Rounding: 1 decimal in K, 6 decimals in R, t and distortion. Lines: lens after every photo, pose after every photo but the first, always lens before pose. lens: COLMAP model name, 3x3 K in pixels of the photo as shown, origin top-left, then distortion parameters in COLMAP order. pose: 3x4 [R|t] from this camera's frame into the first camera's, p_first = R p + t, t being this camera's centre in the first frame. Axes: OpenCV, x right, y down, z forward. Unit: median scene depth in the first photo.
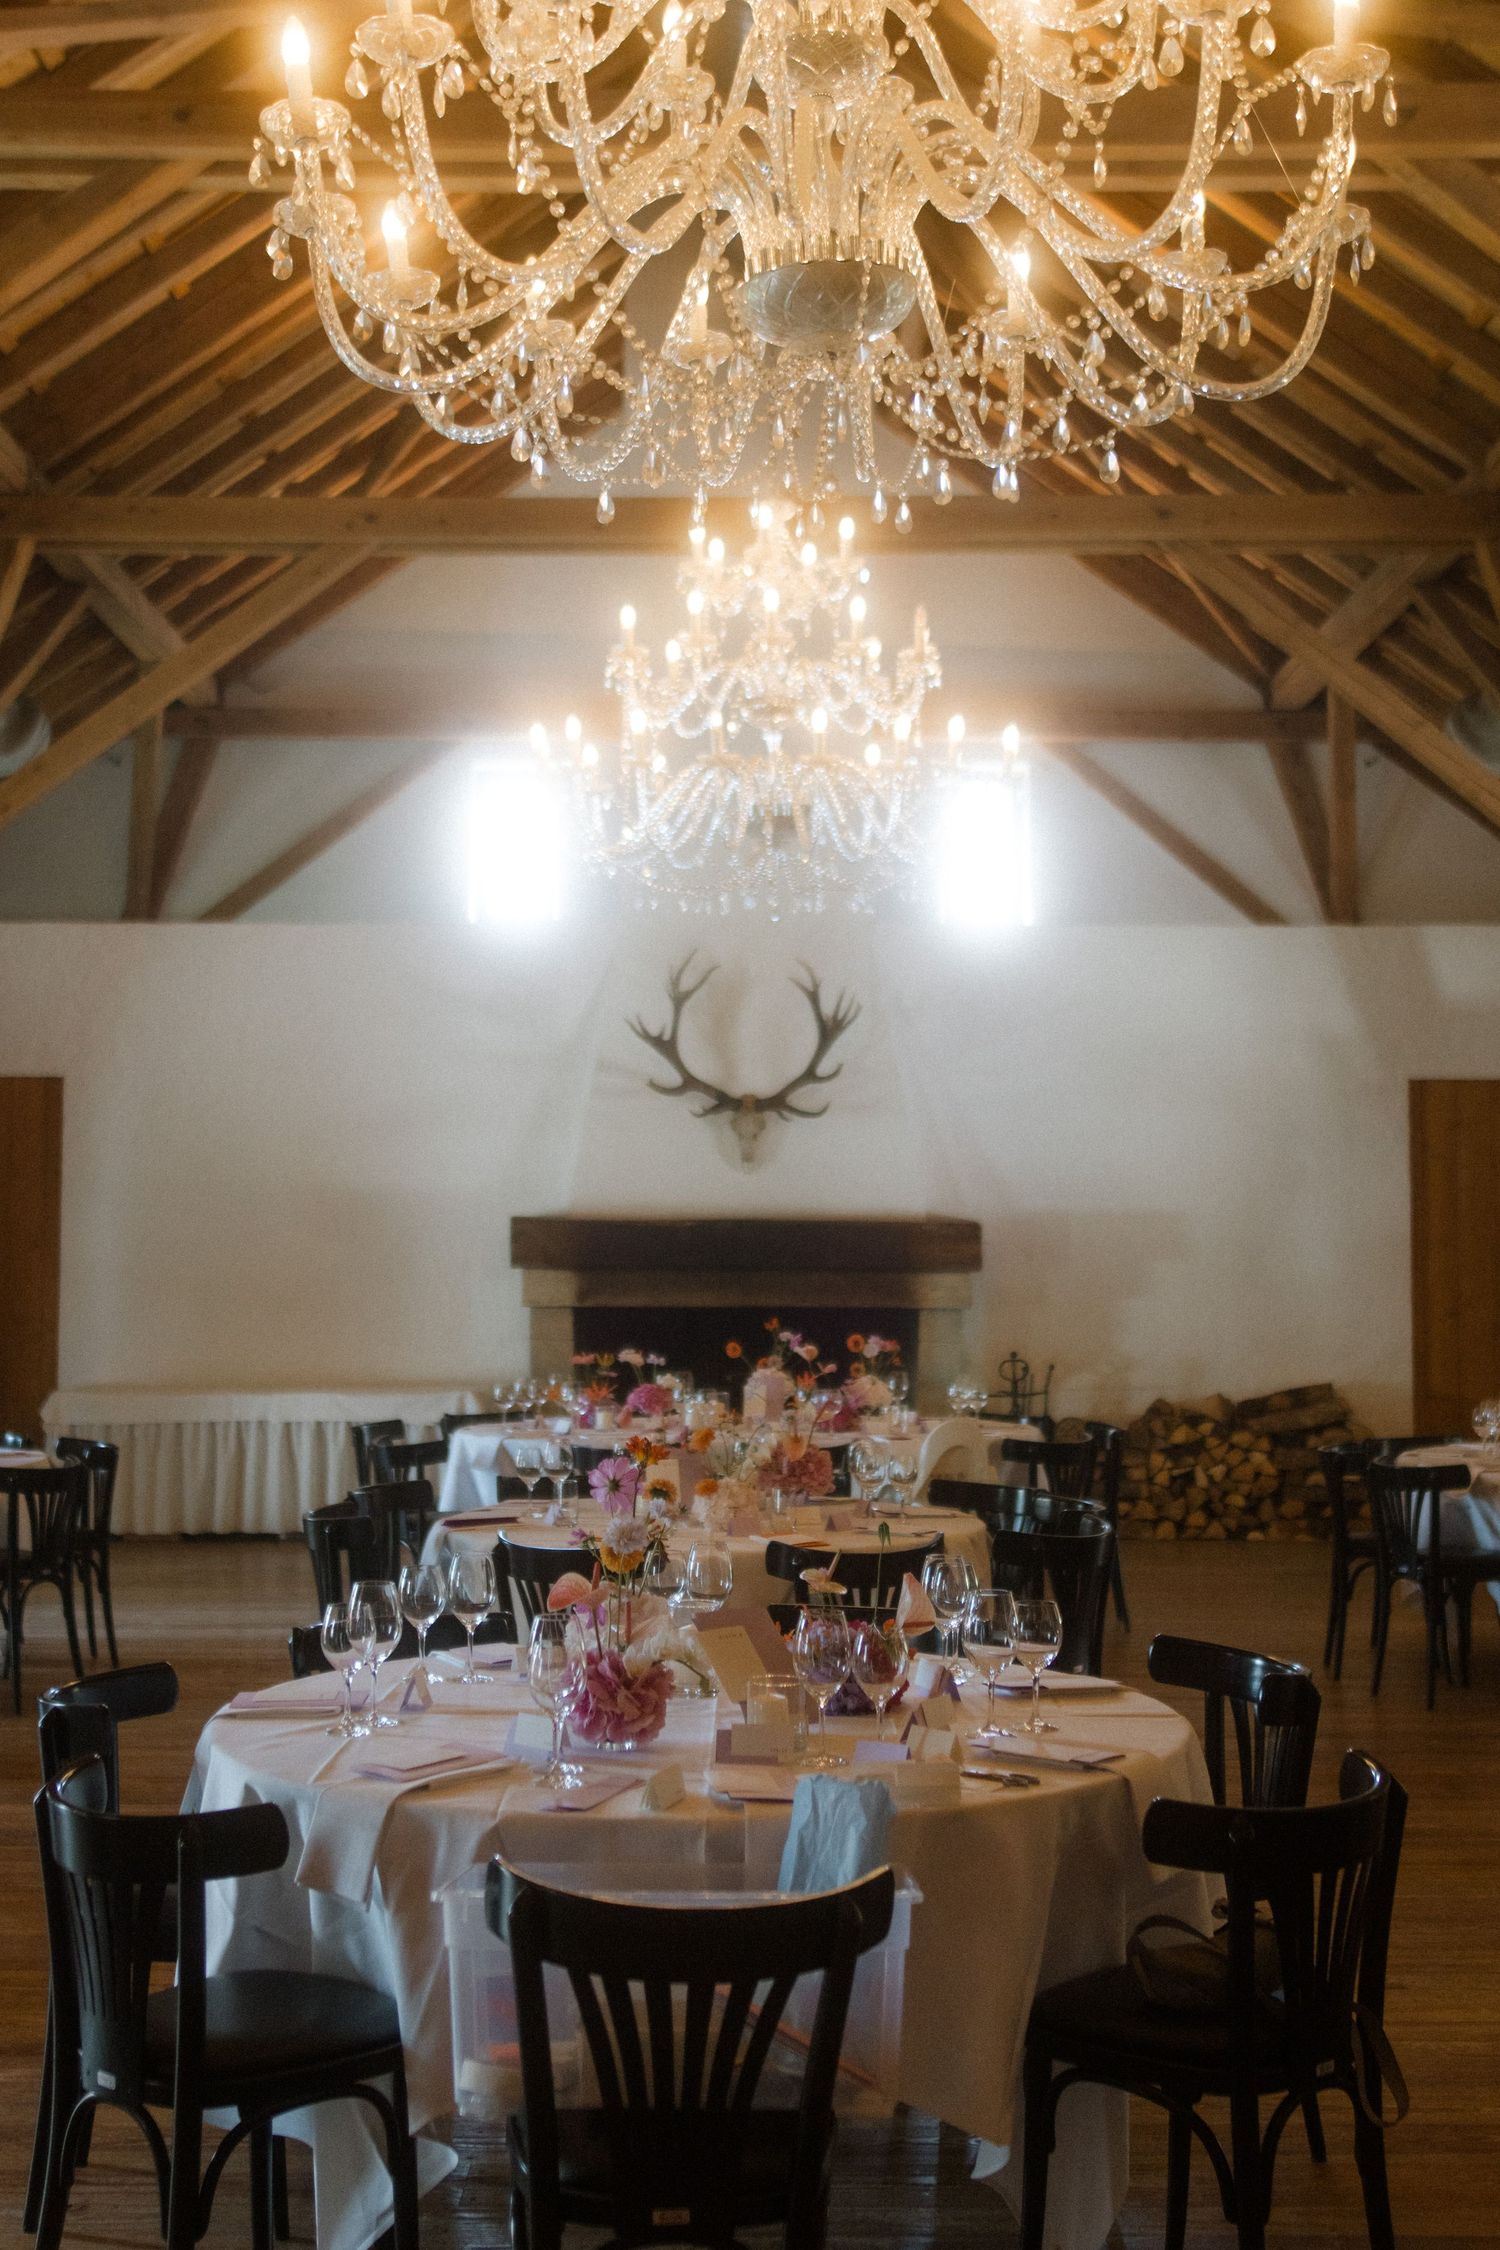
lens RADIAL K [[2542.3, 0, 739.2], [0, 2542.3, 1105.7], [0, 0, 1]] dist [-0.009198, 0.000000]
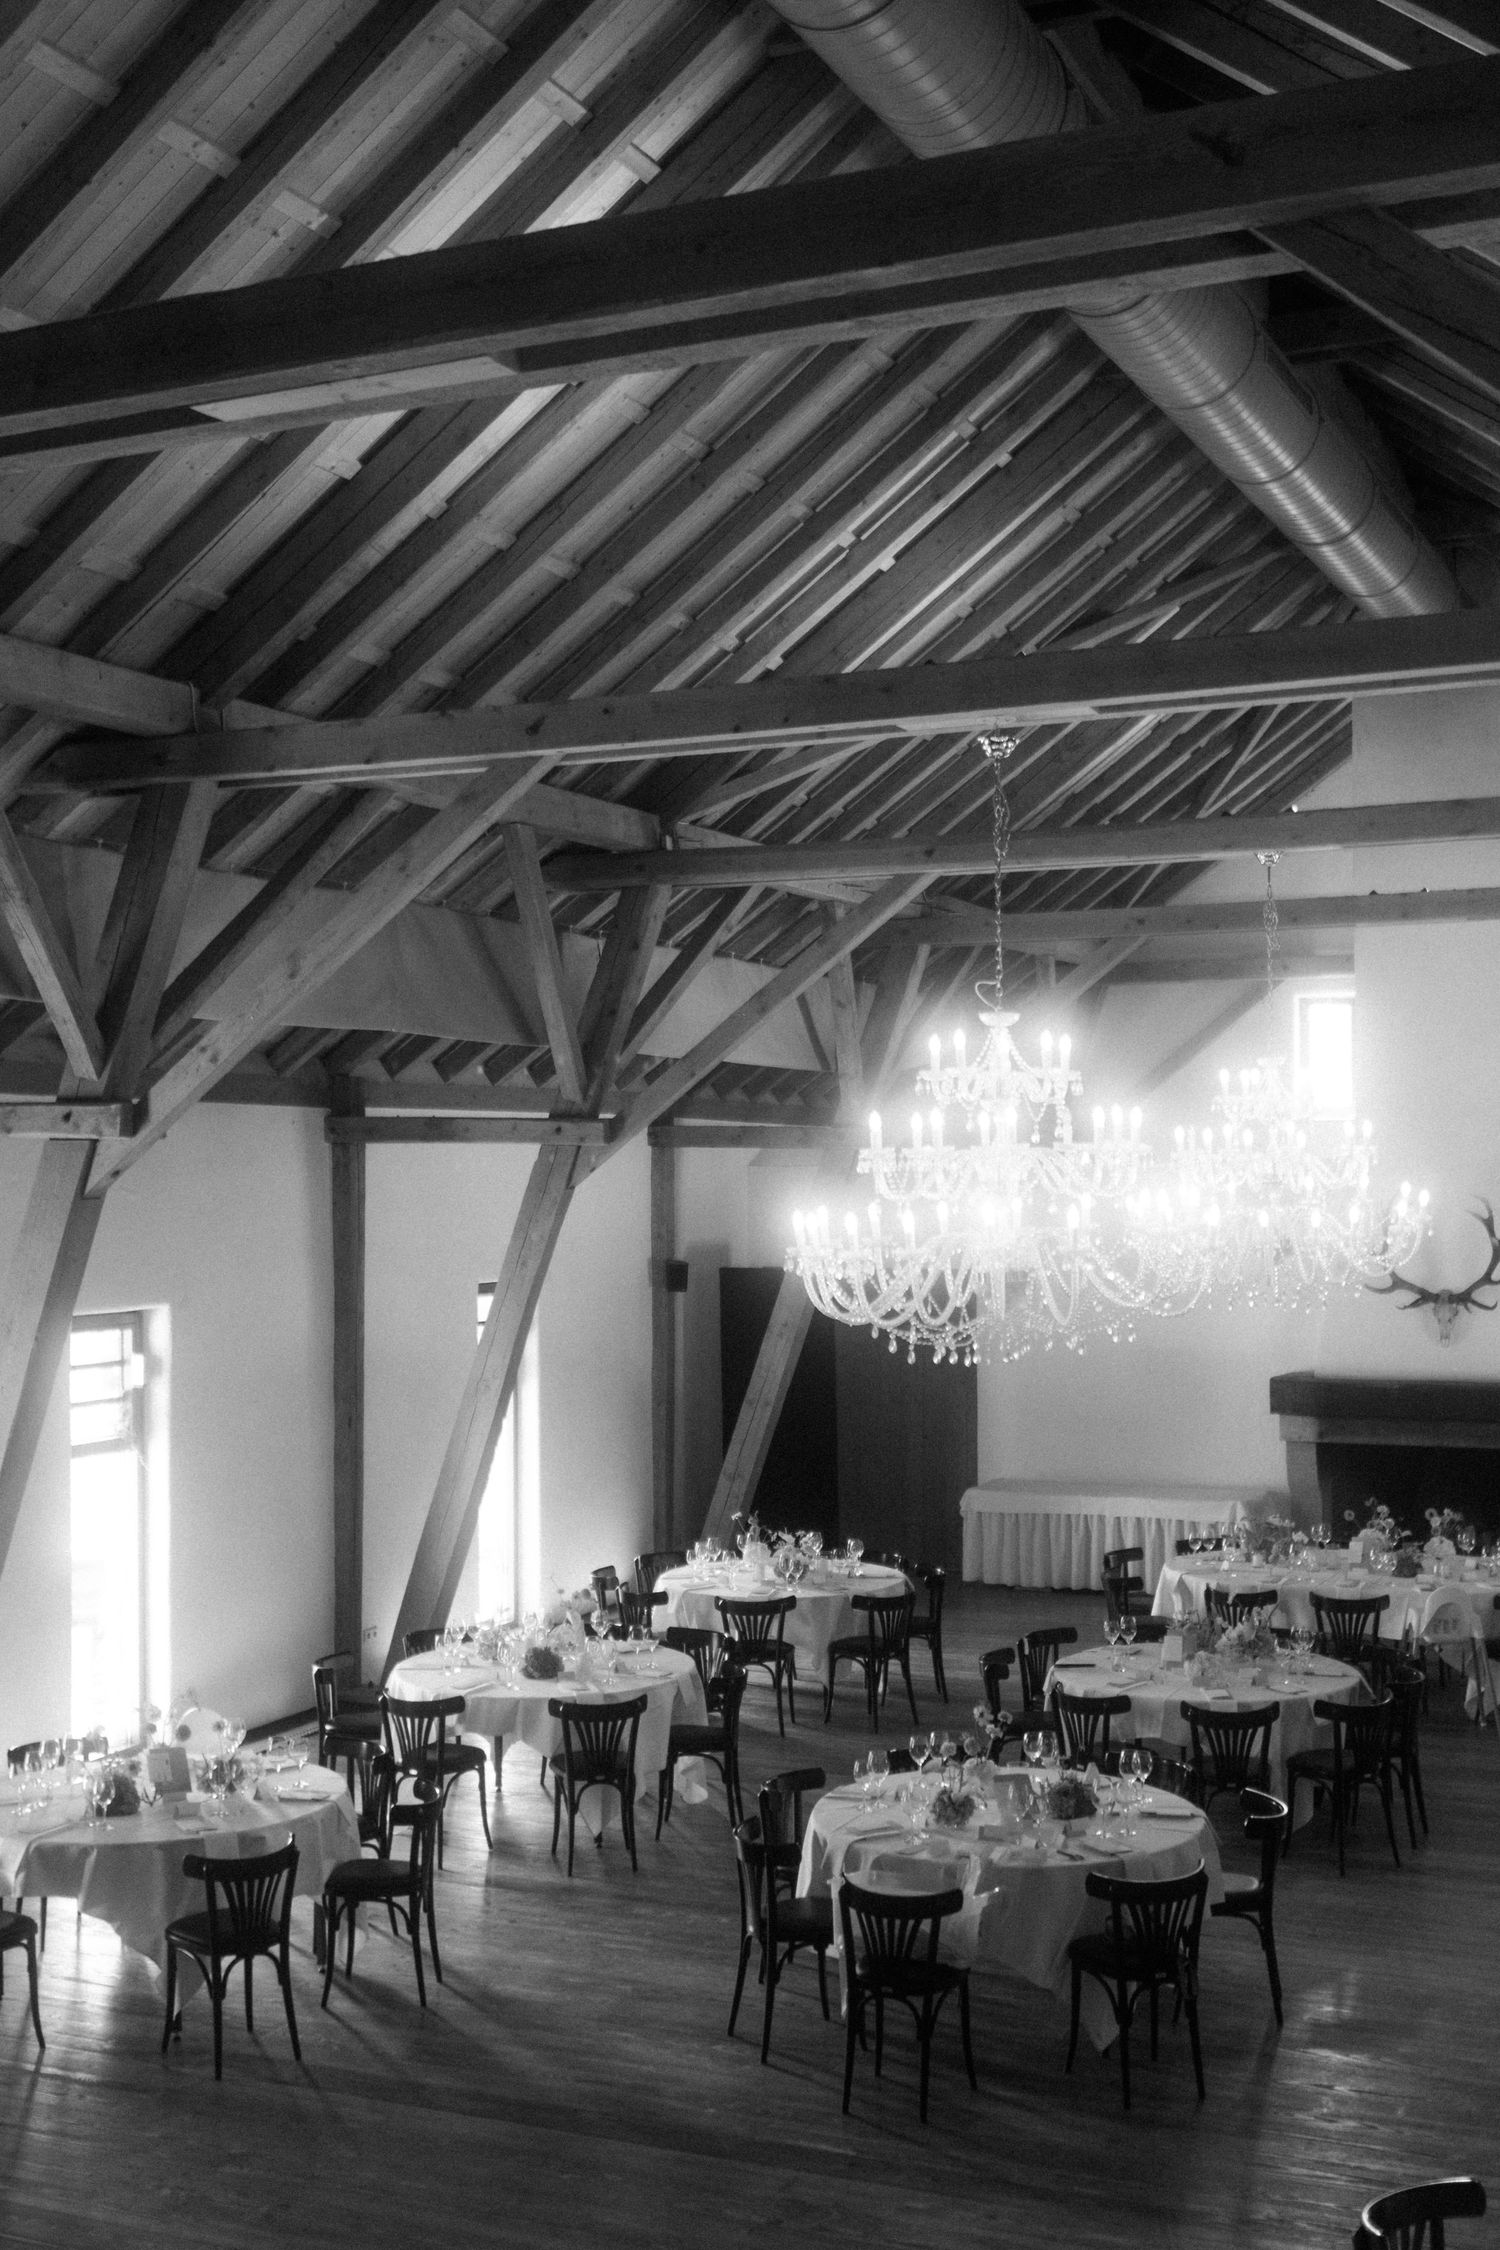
lens RADIAL K [[2542.3, 0, 752.6], [0, 2542.3, 1139.8], [0, 0, 1]] dist [-0.009198, 0.000000]
pose [[0.906153, -0.013506, -0.422734, 0.251537], [0.036810, 0.998216, 0.047013, -0.167592], [0.421345, -0.058162, 0.905034, -0.406604]]
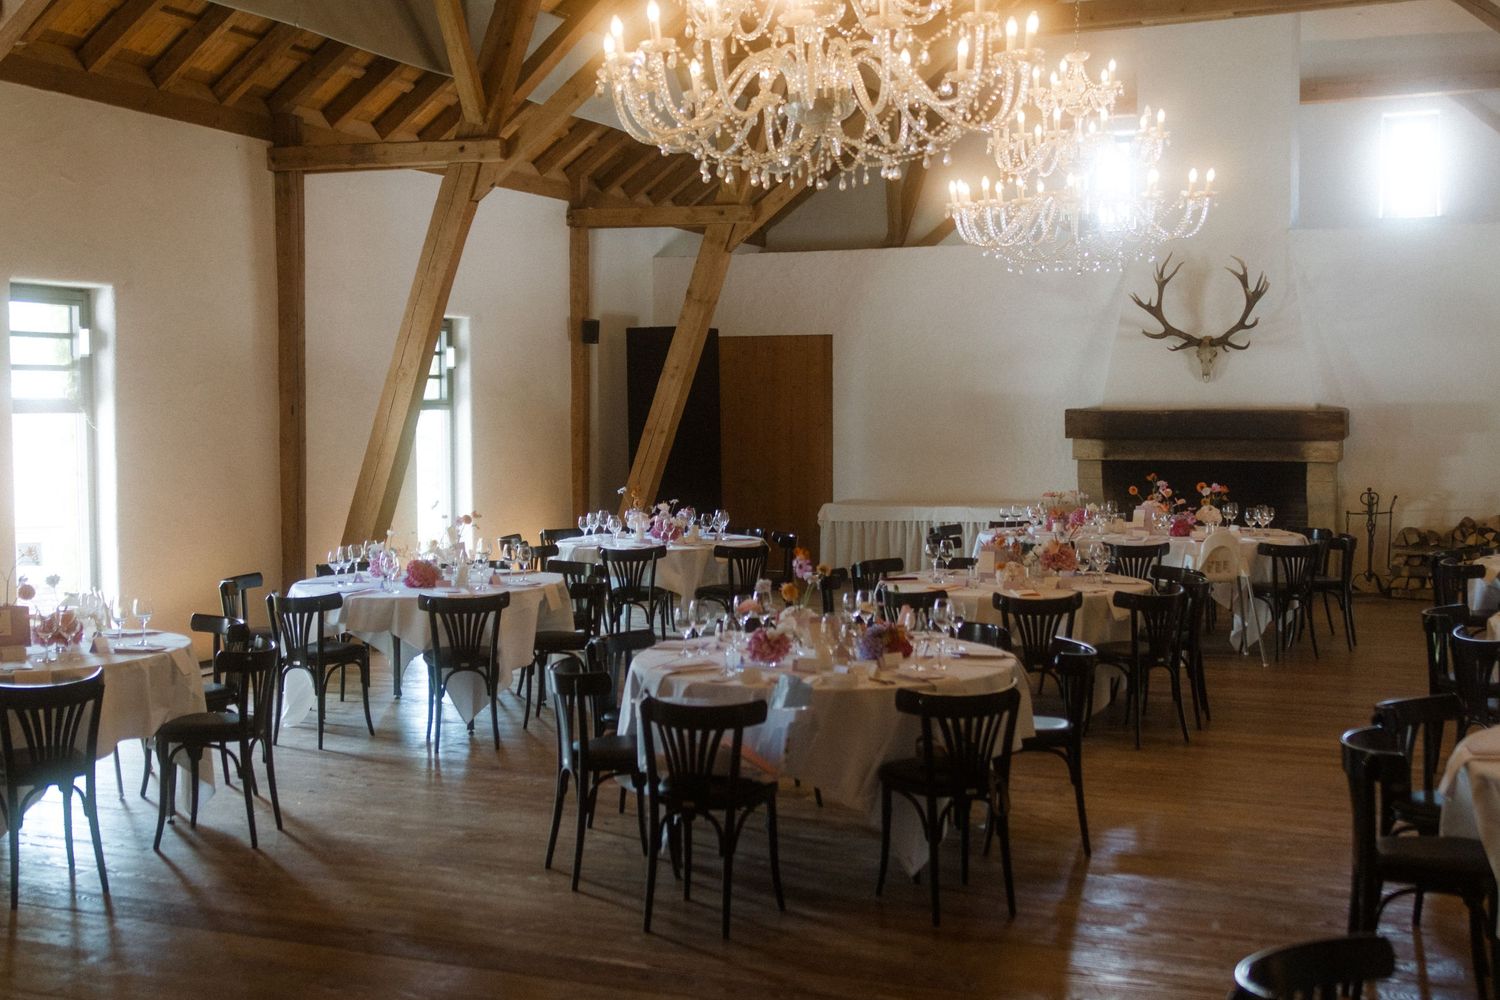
lens RADIAL K [[1694.9, 0, 757.9], [0, 1694.9, 484.8], [0, 0, 1]] dist [-0.009198, 0.000000]
pose [[0.917957, 0.010048, -0.396552, 0.182868], [0.033922, 0.994029, 0.103710, -0.034396], [0.395226, -0.108653, 0.912135, -0.173029]]
